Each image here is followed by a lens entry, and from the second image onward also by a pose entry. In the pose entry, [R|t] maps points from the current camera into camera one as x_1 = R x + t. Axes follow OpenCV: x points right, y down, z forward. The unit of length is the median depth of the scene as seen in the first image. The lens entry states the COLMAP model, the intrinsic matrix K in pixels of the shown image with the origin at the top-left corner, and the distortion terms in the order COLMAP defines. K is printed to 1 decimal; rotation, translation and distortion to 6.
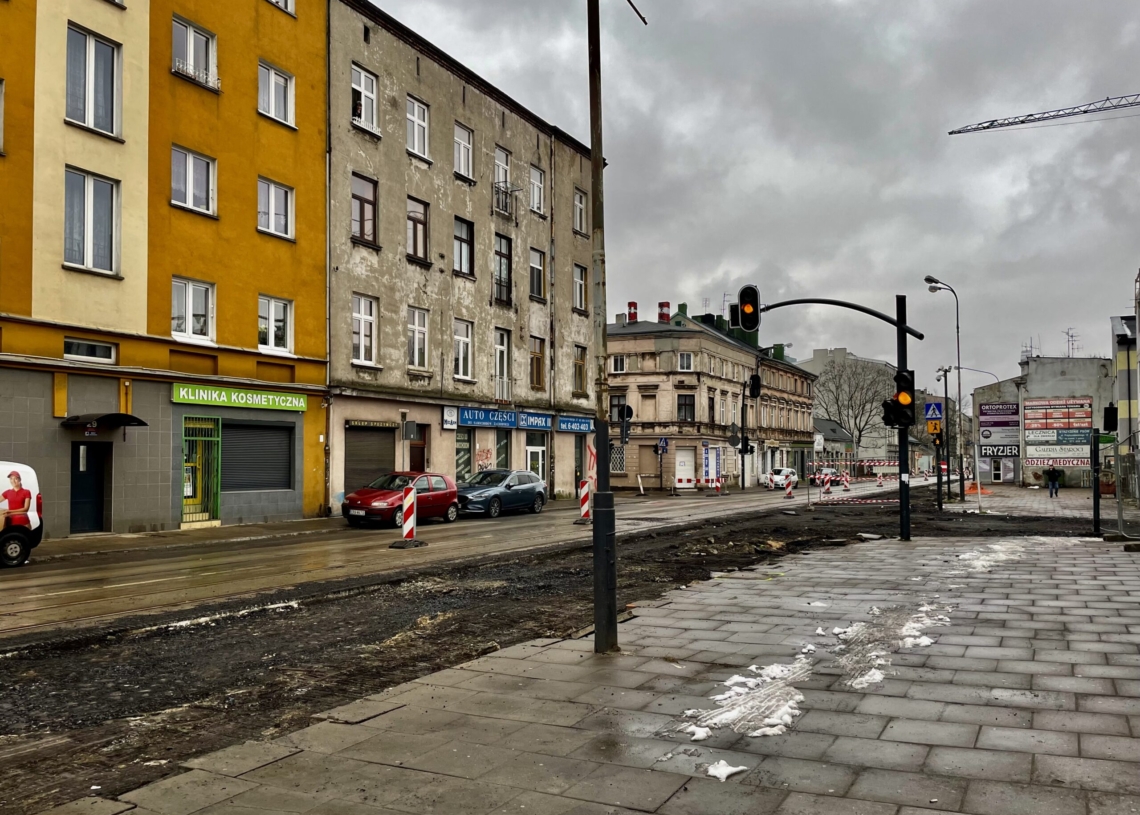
lens RADIAL K [[881.9, 0, 551.5], [0, 881.9, 404.9], [0, 0, 1]] dist [0.106892, -0.147484]
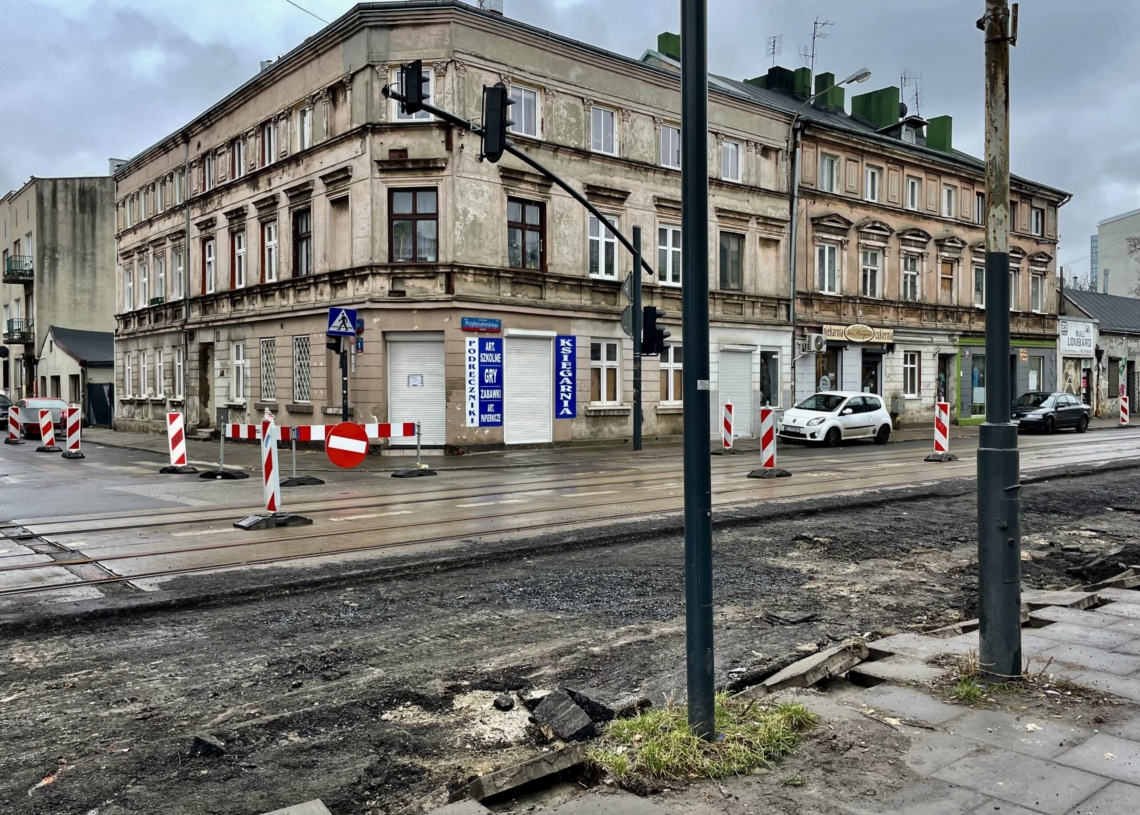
lens RADIAL K [[905.3, 0, 550.2], [0, 905.3, 395.9], [0, 0, 1]] dist [0.107078, -0.146211]
pose [[0.928295, 0.003341, -0.371829, 0.542101], [0.024625, 0.997212, 0.070438, 0.076061], [0.371028, -0.074543, 0.925625, 1.062874]]
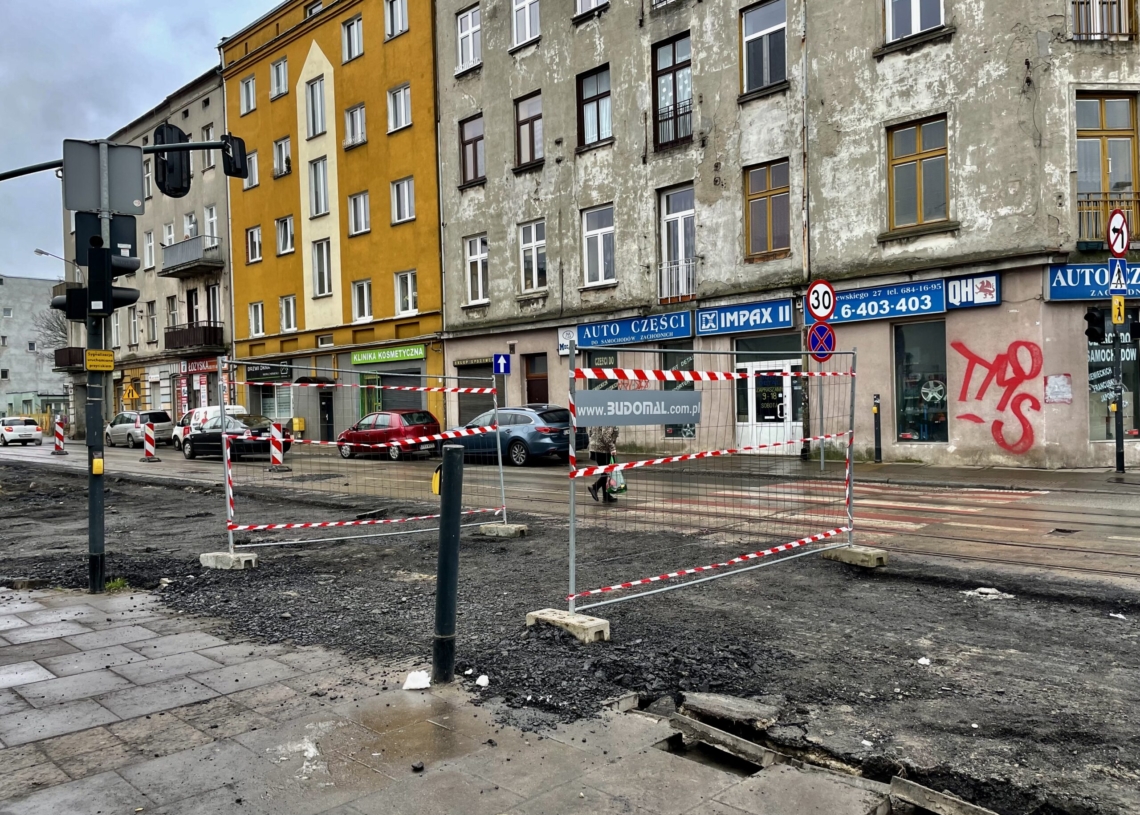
lens RADIAL K [[872.9, 0, 588.0], [0, 872.9, 403.9], [0, 0, 1]] dist [0.100878, -0.134867]
pose [[-0.260354, 0.004807, -0.965501, 0.583642], [0.086322, 0.996099, -0.018318, 0.079196], [0.961647, -0.088113, -0.259753, 1.094390]]
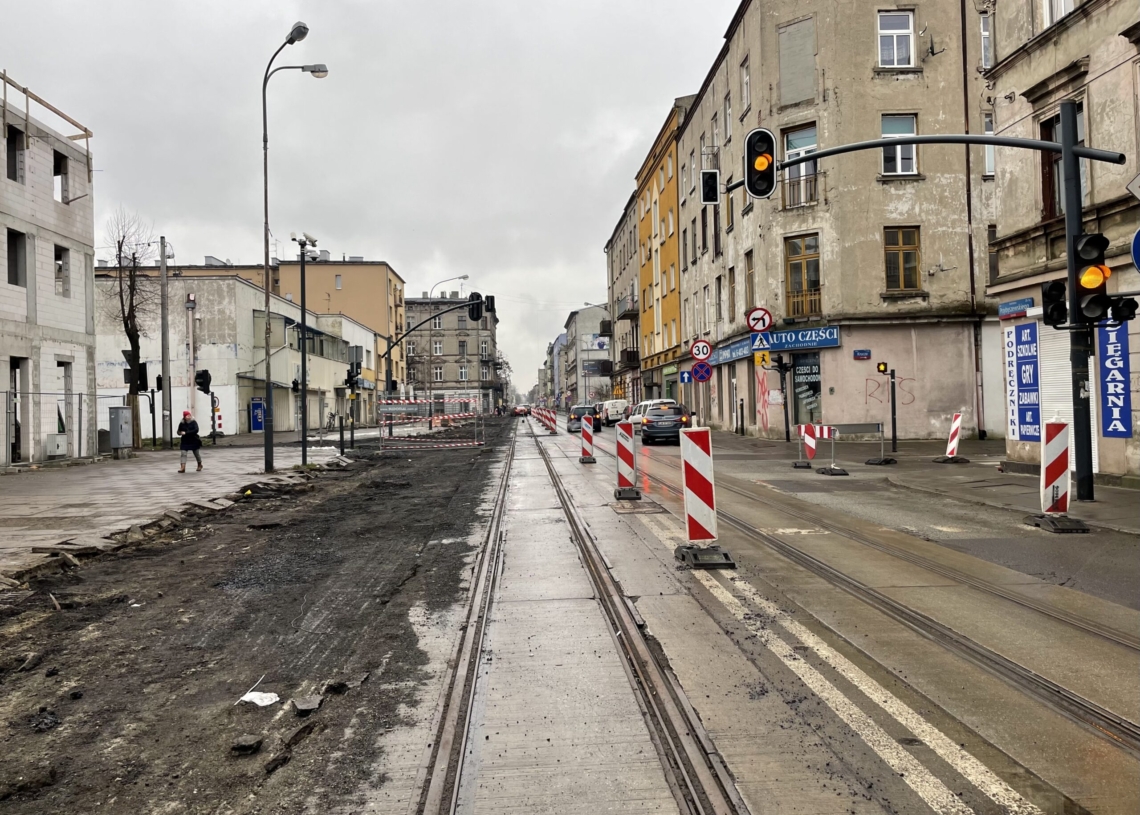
lens RADIAL K [[905.3, 0, 550.2], [0, 905.3, 395.9], [0, 0, 1]] dist [0.107078, -0.146211]
pose [[-0.861658, 0.013060, -0.507322, 0.721029], [0.055948, 0.996020, -0.069383, 0.133499], [0.504396, -0.088168, -0.858959, 1.877862]]
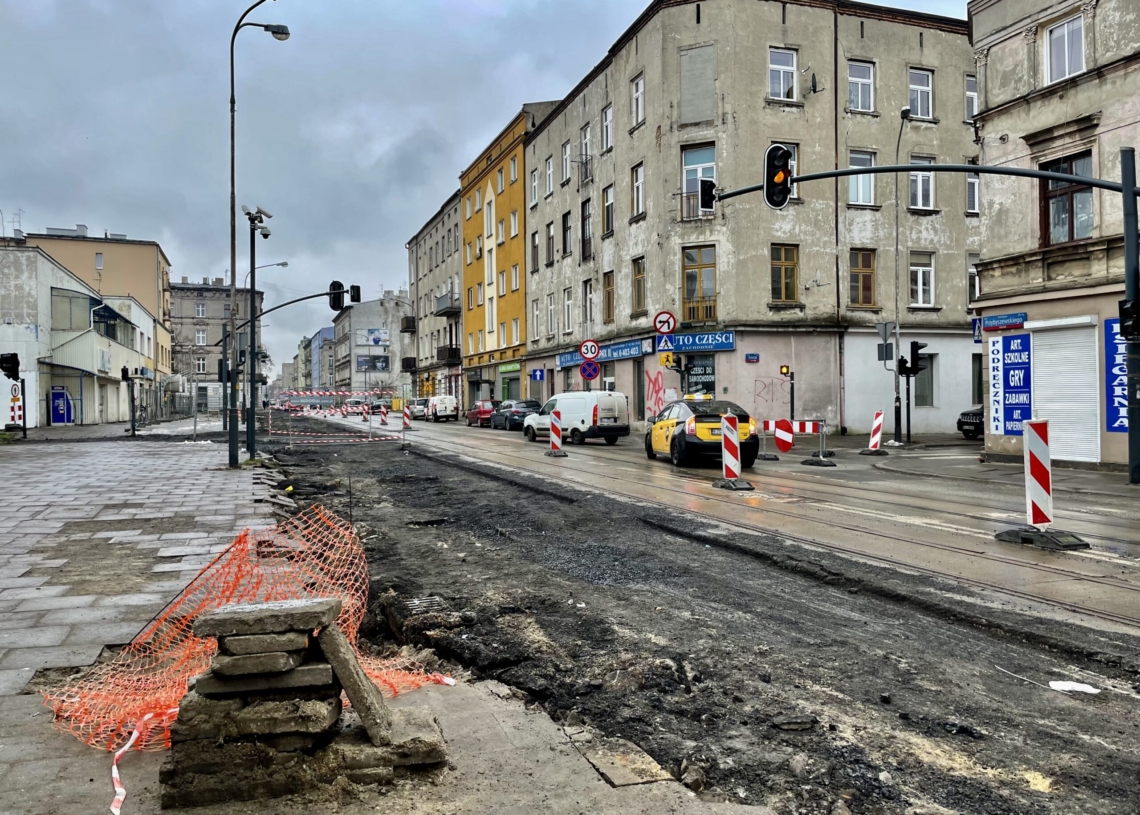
lens RADIAL K [[881.9, 0, 551.5], [0, 881.9, 404.9], [0, 0, 1]] dist [0.106892, -0.147484]
pose [[-0.677880, 0.008937, -0.735118, 0.850727], [0.056386, 0.997613, -0.039868, 0.125286], [0.733007, -0.068476, -0.676766, 1.758297]]
